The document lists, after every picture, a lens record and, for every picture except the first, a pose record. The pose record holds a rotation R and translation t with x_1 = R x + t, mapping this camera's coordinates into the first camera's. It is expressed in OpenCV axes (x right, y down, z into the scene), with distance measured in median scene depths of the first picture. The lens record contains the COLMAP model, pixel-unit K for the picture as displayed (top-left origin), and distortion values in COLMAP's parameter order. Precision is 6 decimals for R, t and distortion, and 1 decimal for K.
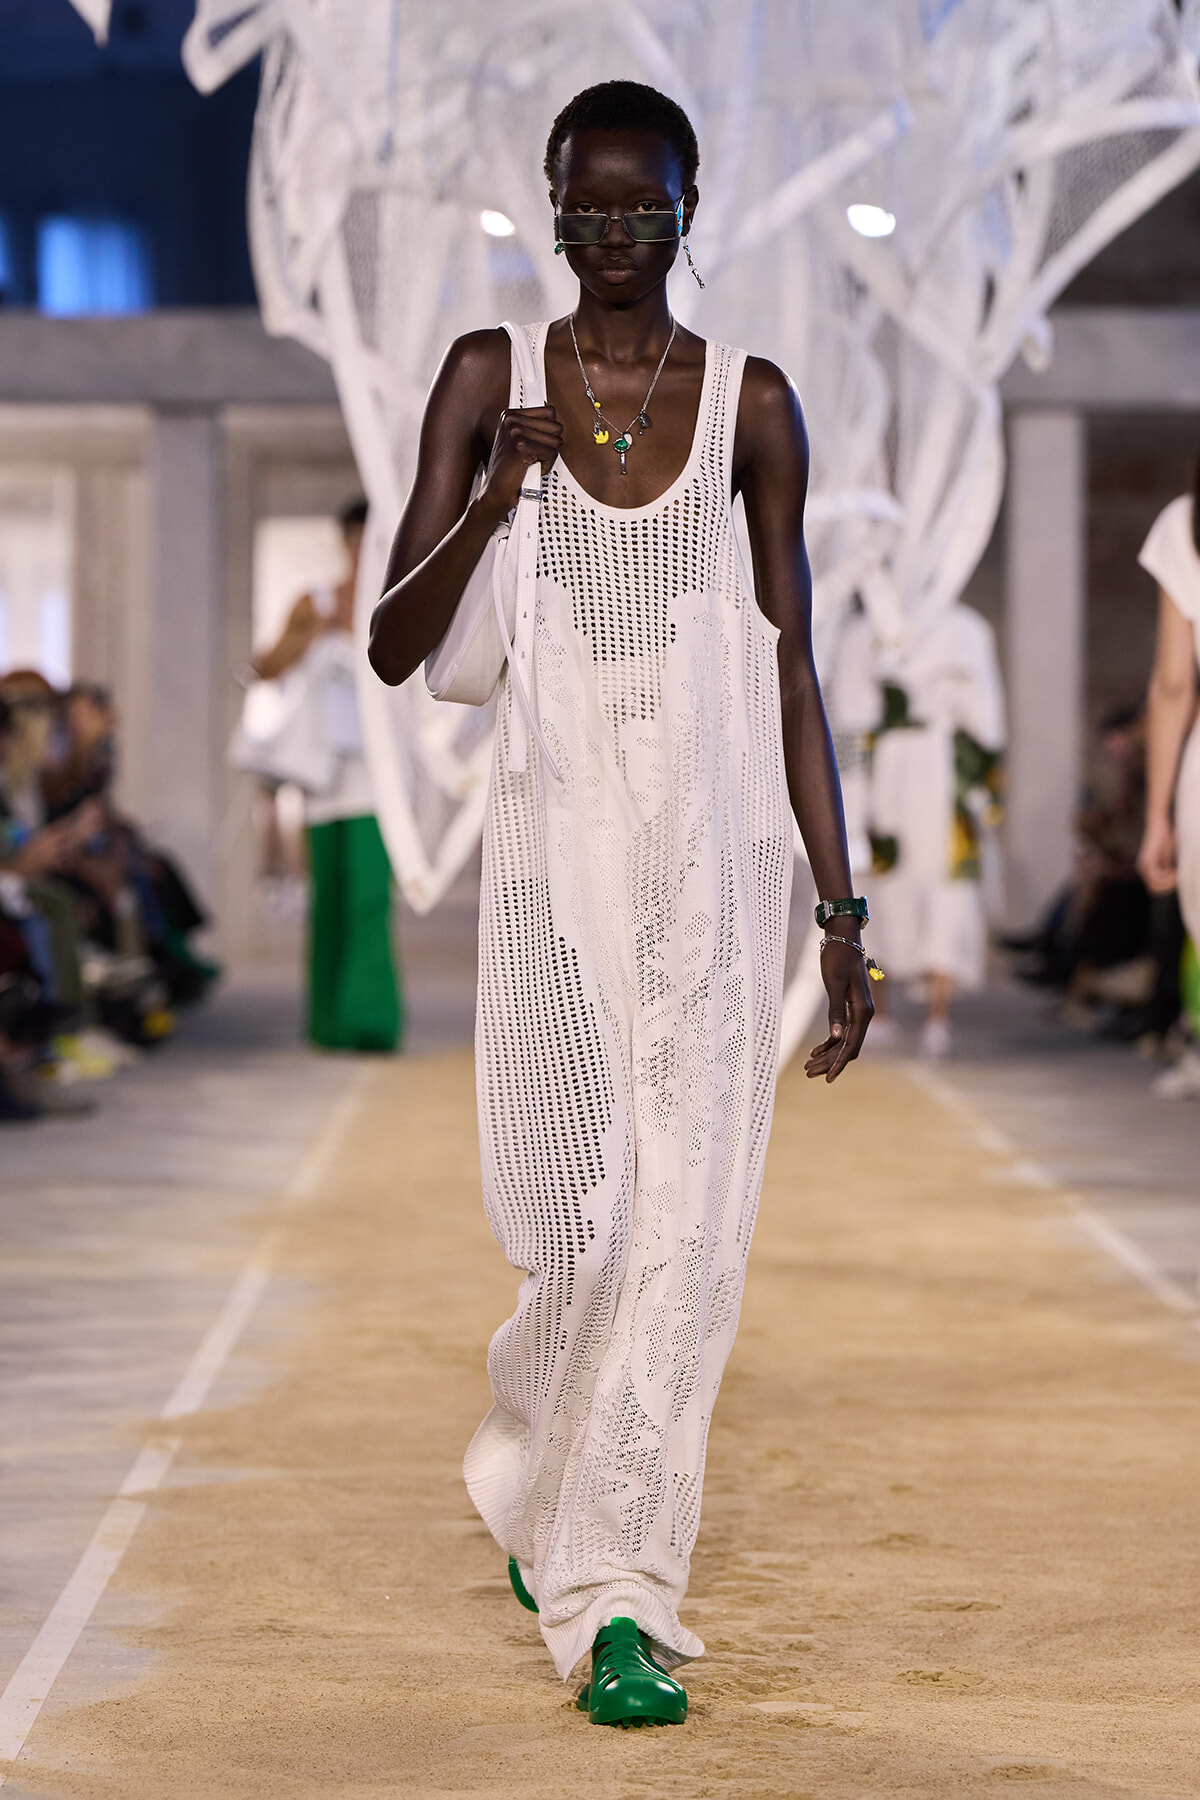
lens RADIAL K [[9036.7, 0, 608.5], [0, 9036.7, 902.9], [0, 0, 1]] dist [-0.050761, 0.000000]
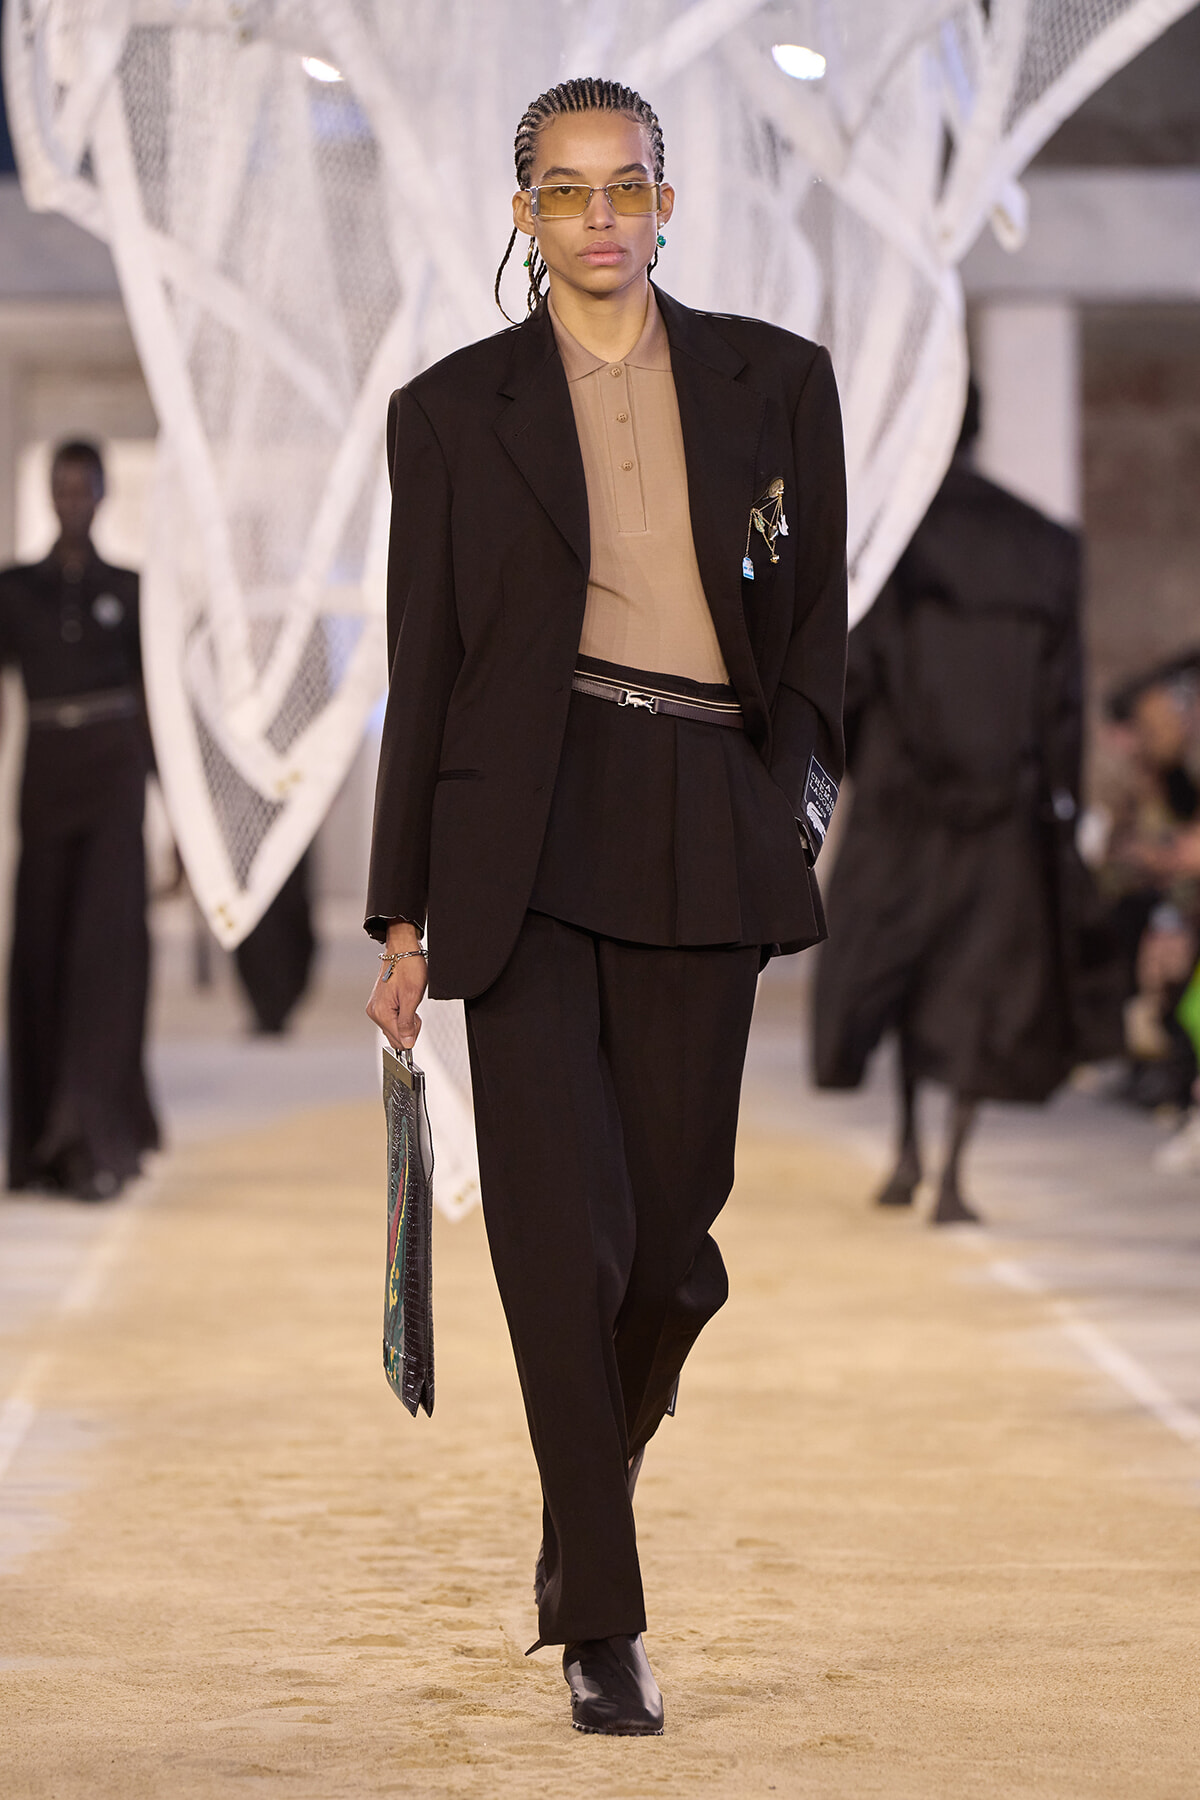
lens RADIAL K [[9036.7, 0, 593.5], [0, 9036.7, 838.0], [0, 0, 1]] dist [-0.050761, 0.000000]
pose [[0.999609, -0.004496, 0.027600, -0.010445], [0.005163, 0.999695, -0.024143, 0.010773], [-0.027483, 0.024276, 0.999327, 0.215692]]
